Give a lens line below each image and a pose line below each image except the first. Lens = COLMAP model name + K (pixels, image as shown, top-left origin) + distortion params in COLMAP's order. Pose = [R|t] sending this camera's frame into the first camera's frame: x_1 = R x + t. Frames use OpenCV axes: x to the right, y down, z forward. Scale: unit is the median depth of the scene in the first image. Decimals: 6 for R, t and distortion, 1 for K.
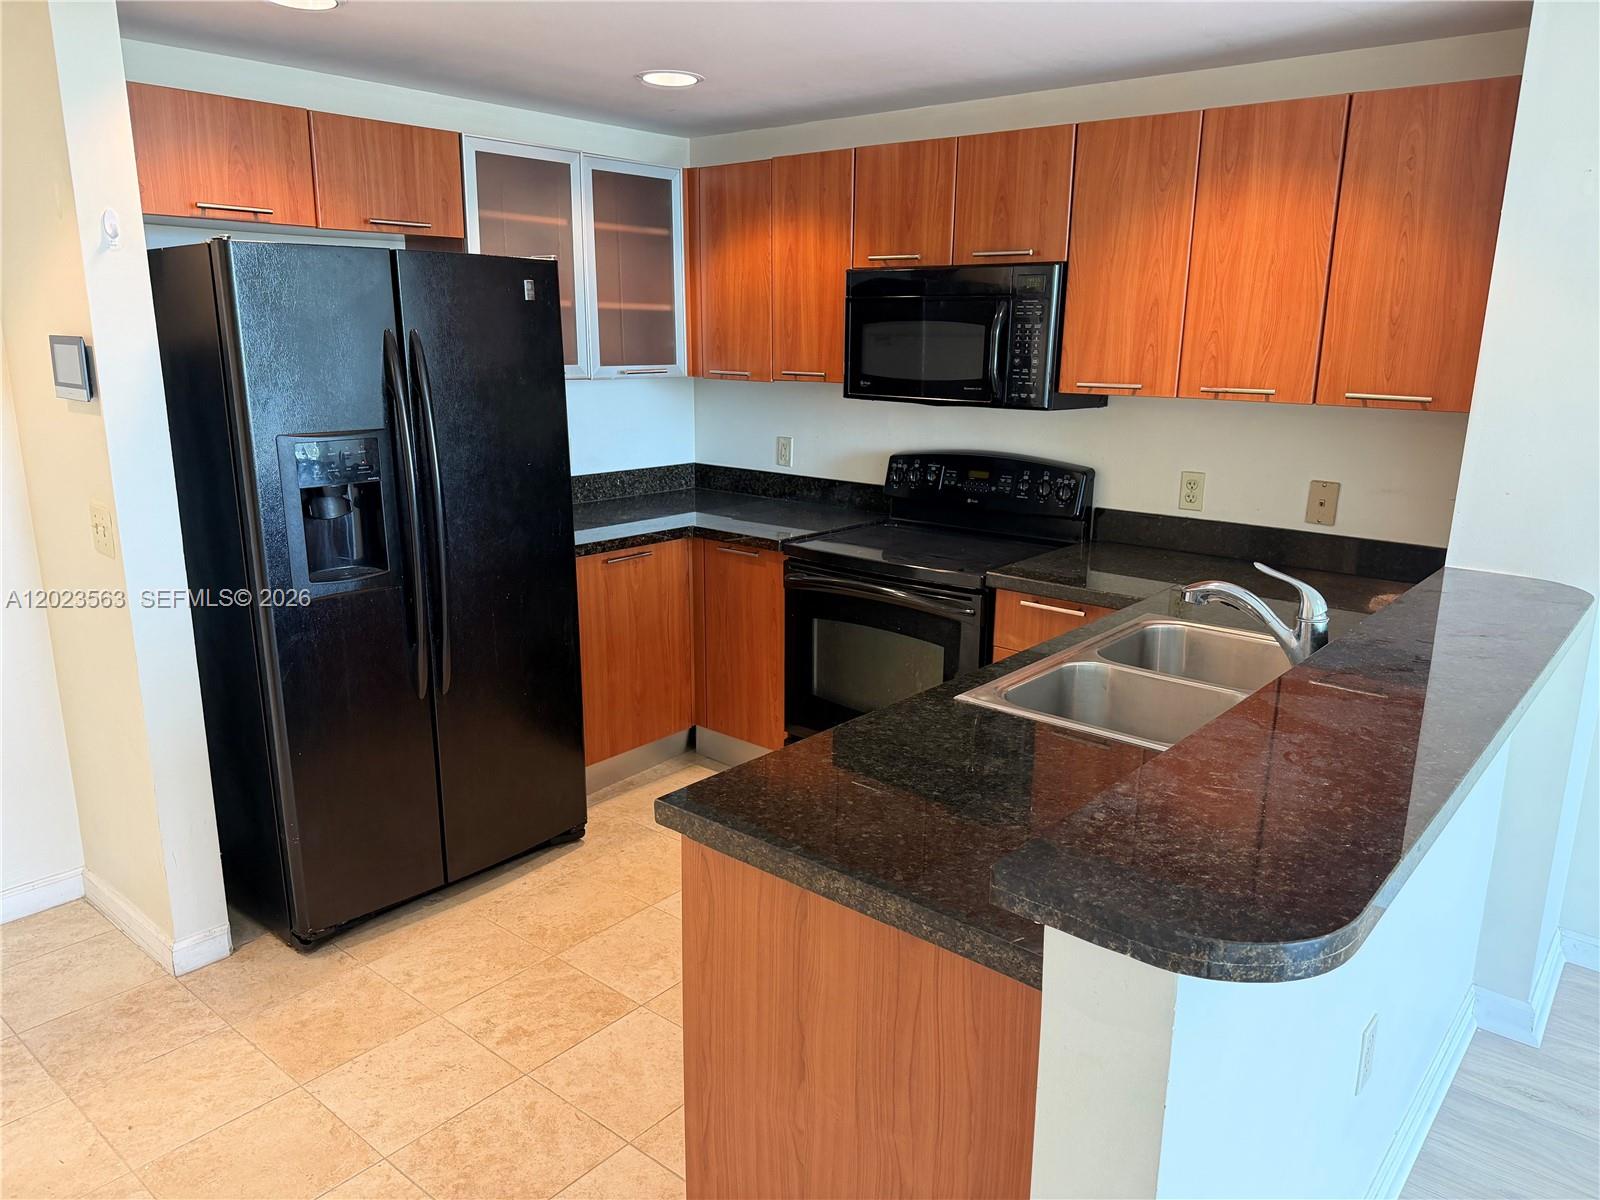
lens RADIAL K [[1118.8, 0, 798.3], [0, 1118.8, 606.1], [0, 0, 1]] dist [0.006169, 0.001361]
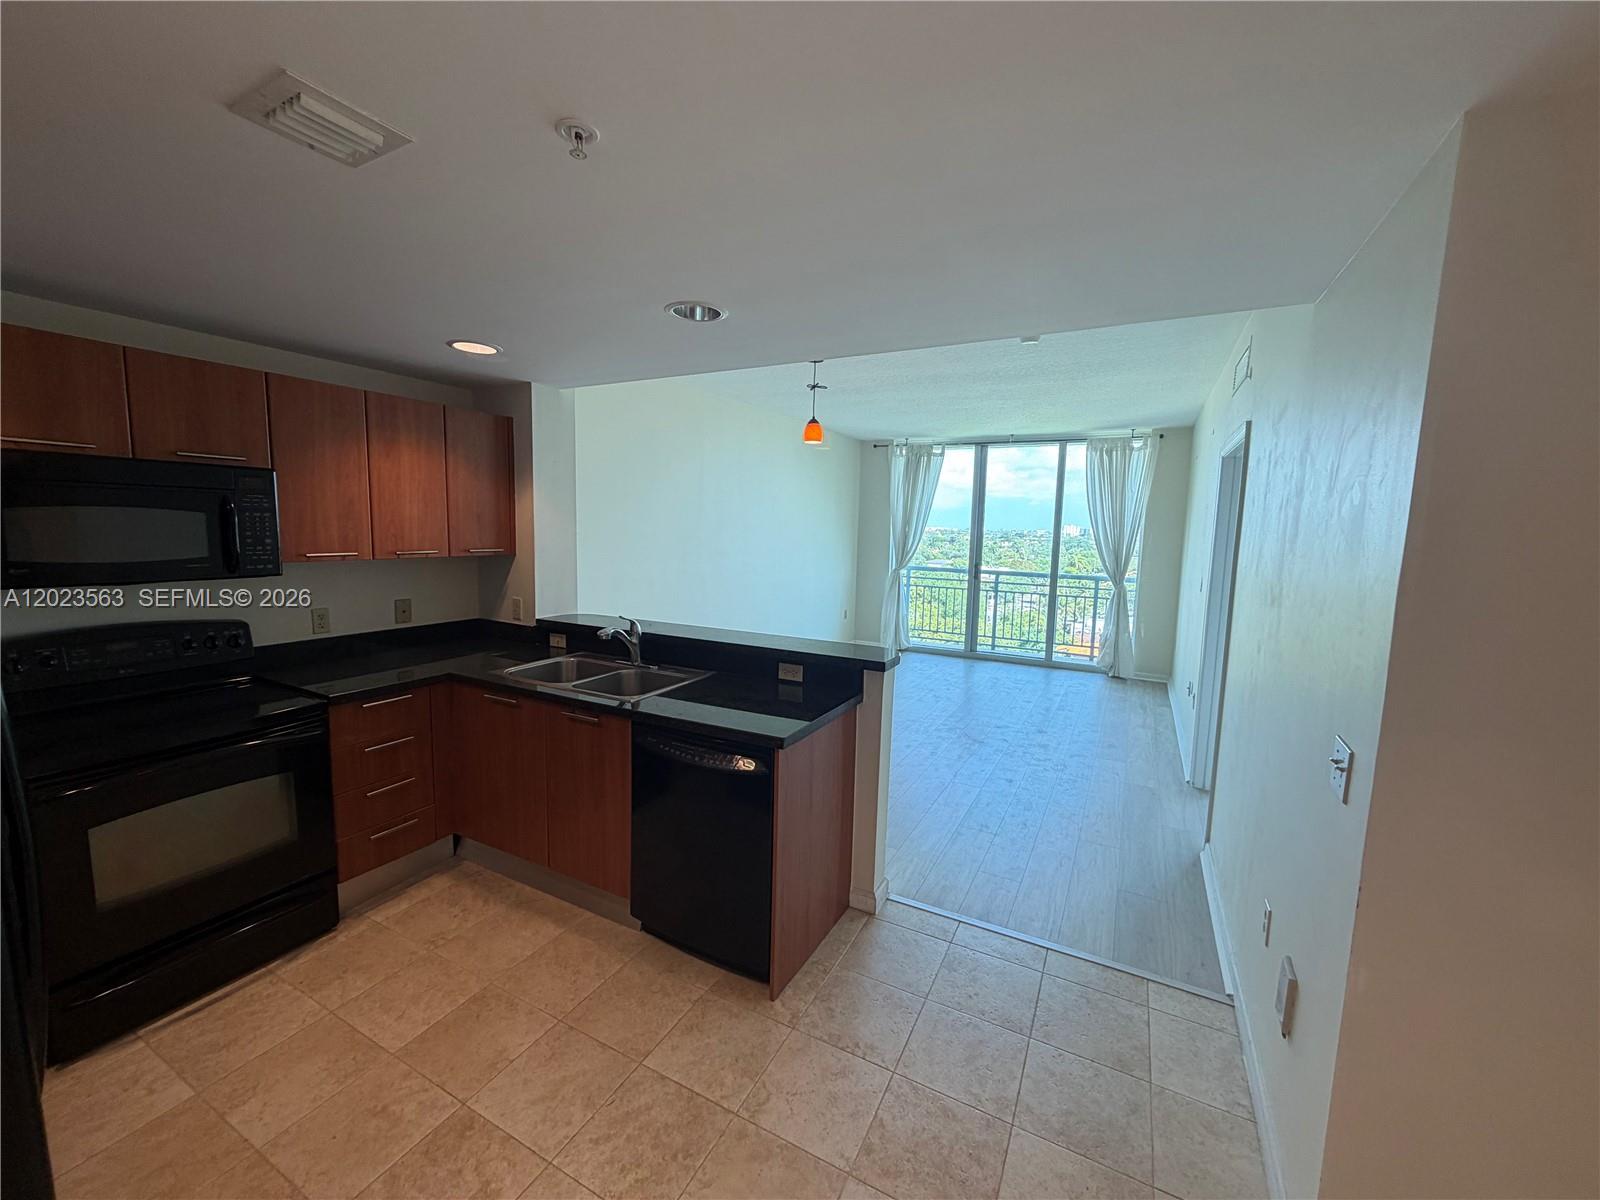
lens RADIAL K [[637.3, 0, 791.1], [0, 637.3, 597.6], [0, 0, 1]] dist [-0.000997, -0.000141]
pose [[-0.211518, -0.121429, 0.969802, -0.681302], [0.211669, 0.963012, 0.166745, -0.156094], [-0.954178, 0.240547, -0.177992, 0.589366]]
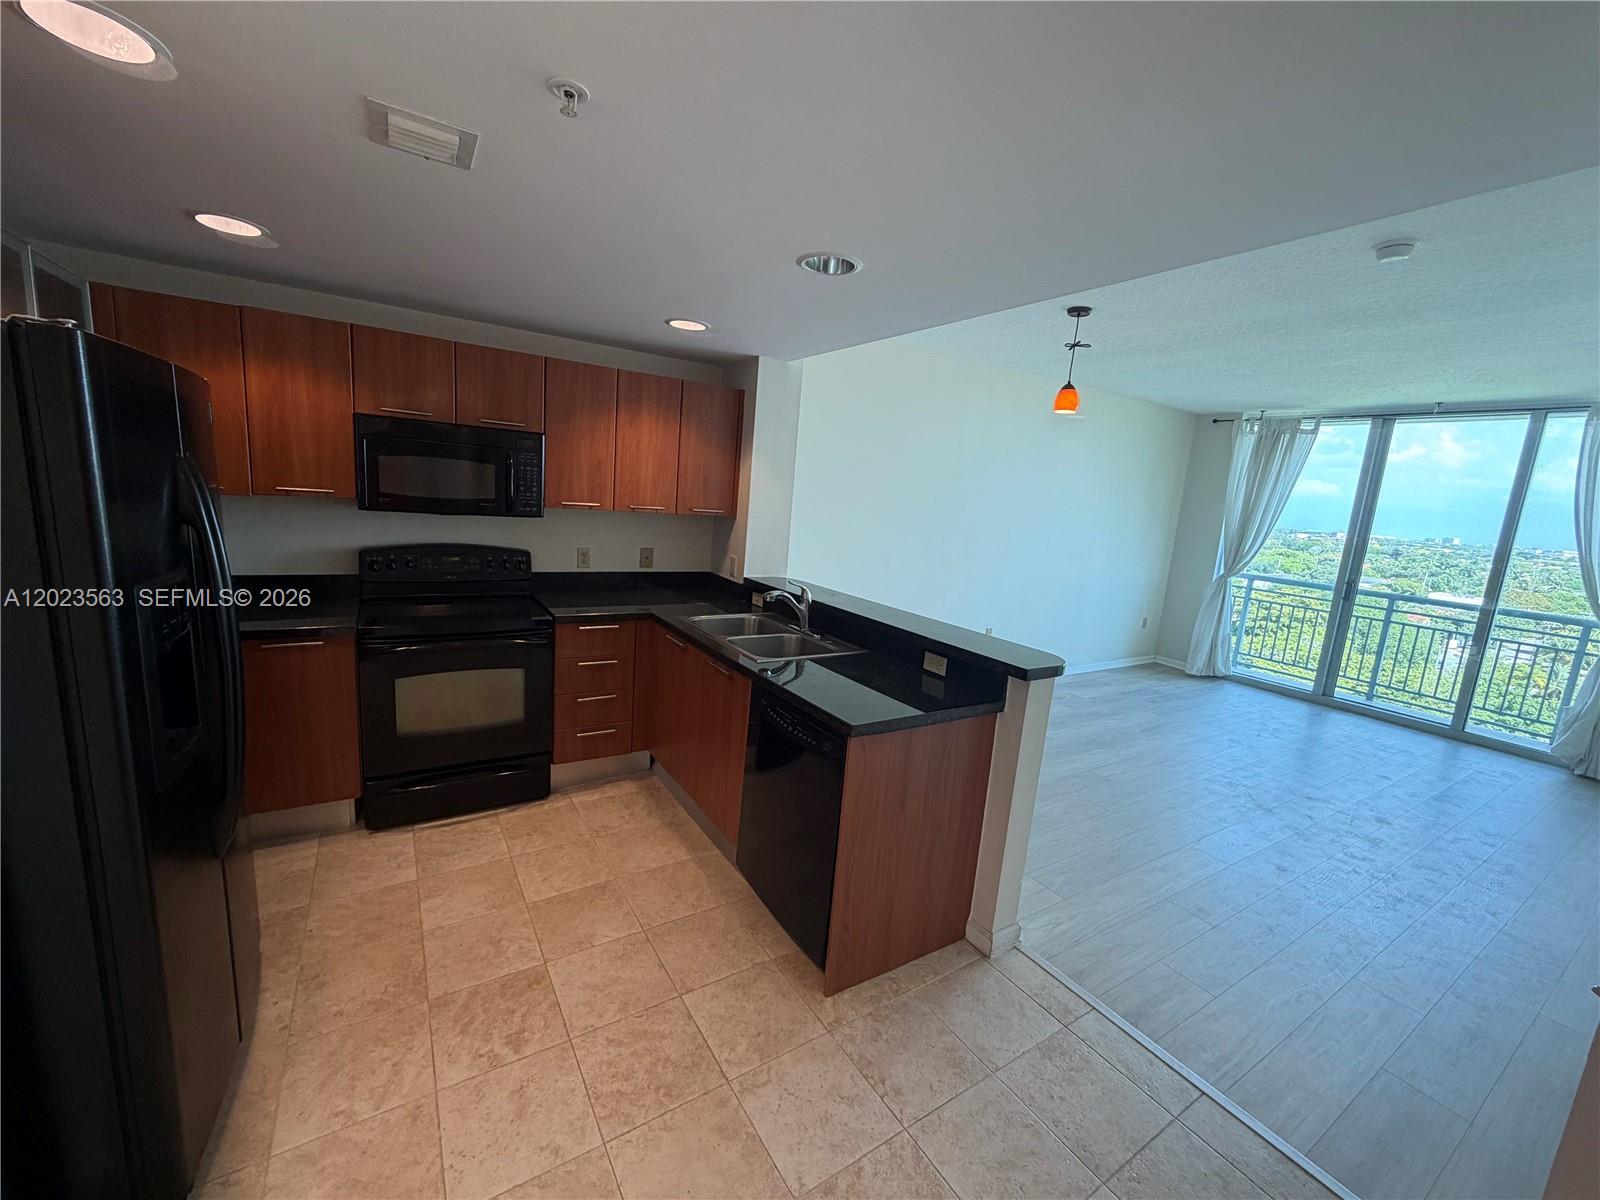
lens RADIAL K [[637.3, 0, 791.1], [0, 637.3, 597.6], [0, 0, 1]] dist [-0.000997, -0.000141]
pose [[0.298762, -0.141823, 0.943731, -0.631203], [0.155287, 0.982941, 0.098555, -0.097229], [-0.941609, 0.117104, 0.315689, 0.367709]]
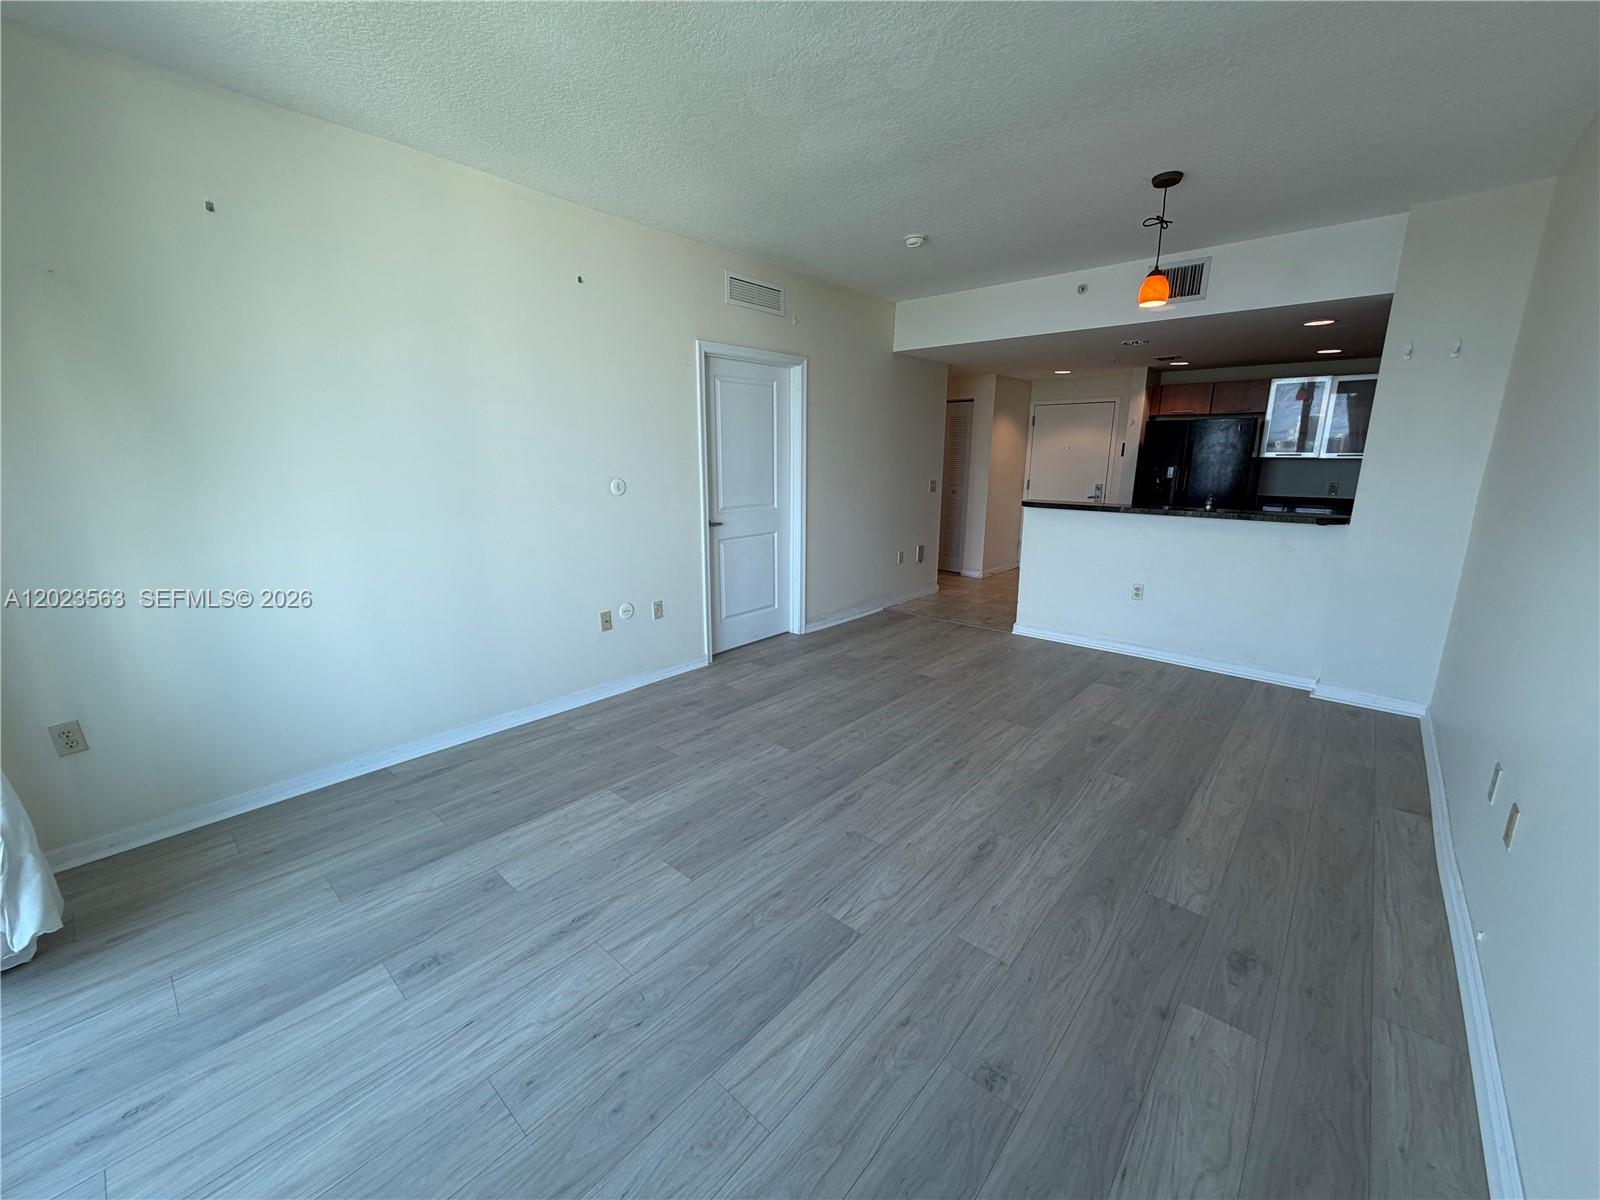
lens RADIAL K [[637.3, 0, 791.1], [0, 637.3, 597.6], [0, 0, 1]] dist [-0.000997, -0.000141]
pose [[-0.018956, 0.215942, -0.976222, 1.743950], [-0.238181, 0.947312, 0.214172, 0.118957], [0.971036, 0.236577, 0.033476, -0.246921]]
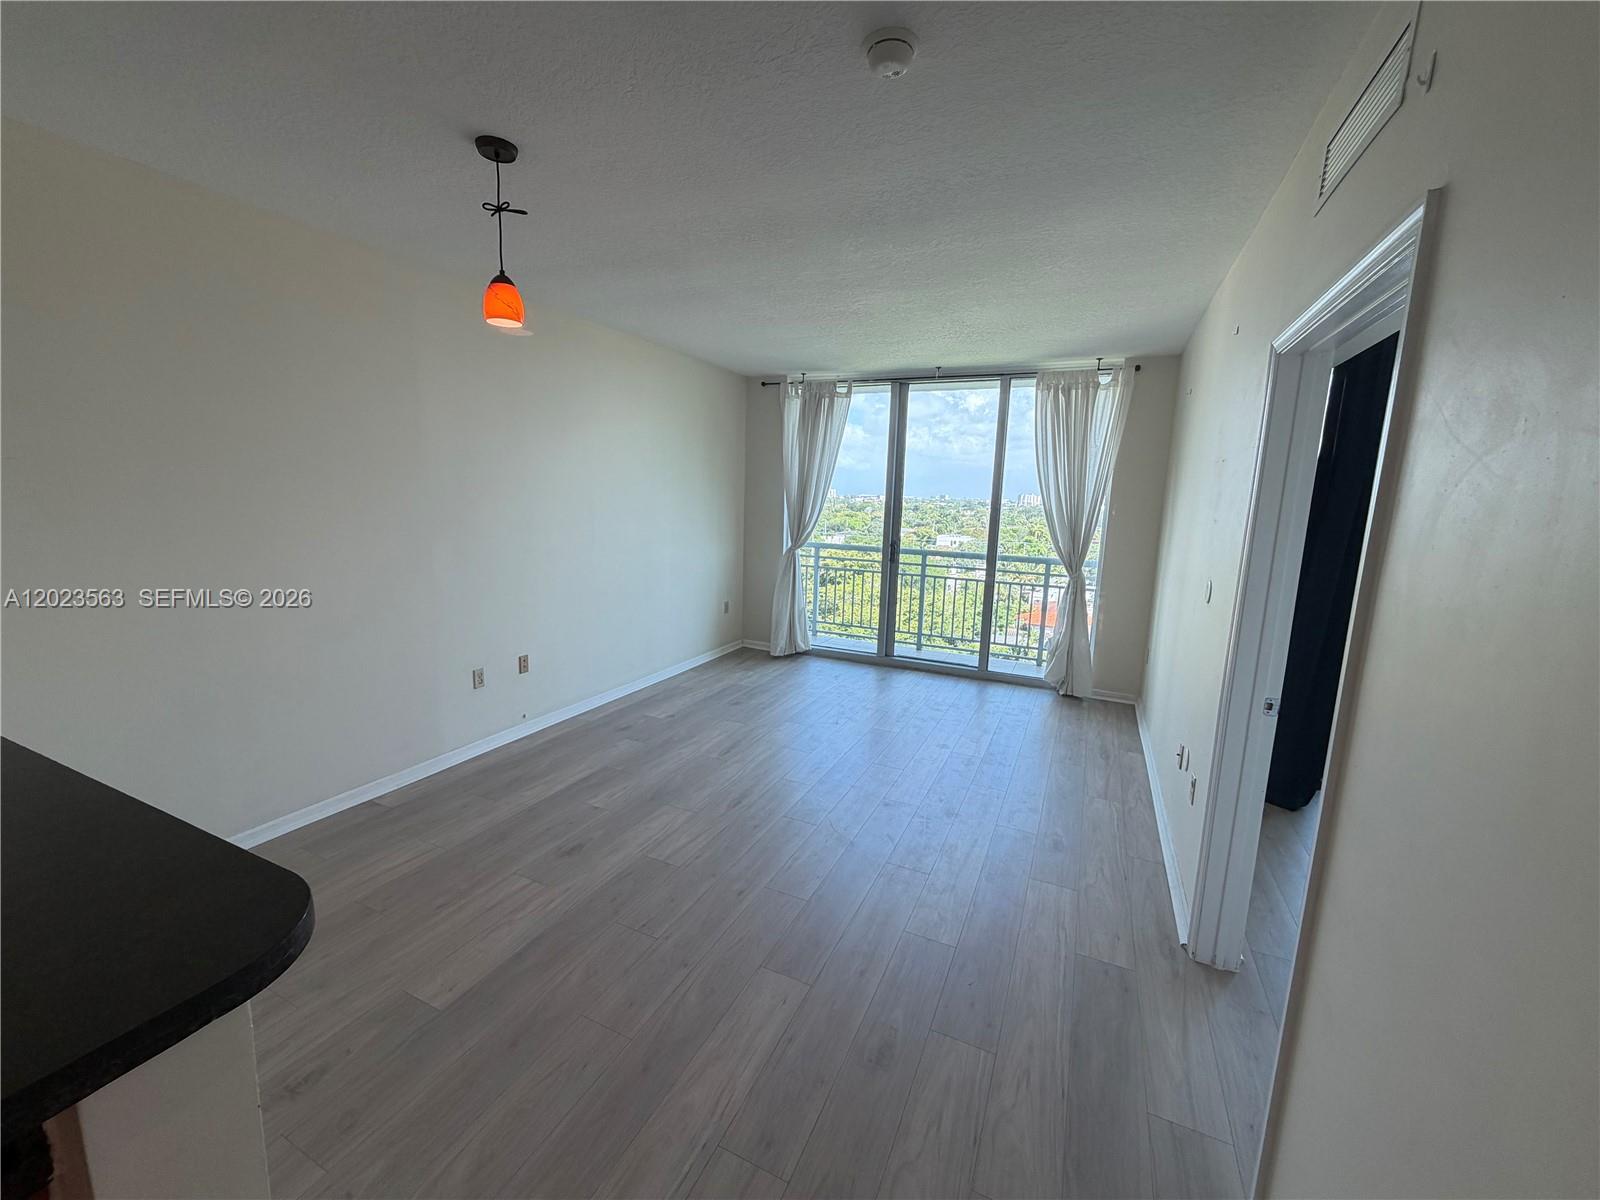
lens RADIAL K [[637.3, 0, 791.1], [0, 637.3, 597.6], [0, 0, 1]] dist [-0.000997, -0.000141]
pose [[-0.264622, -0.169875, 0.949272, -0.135615], [0.200467, 0.953169, 0.226455, -0.044808], [-0.943286, 0.250223, -0.218175, 0.154888]]
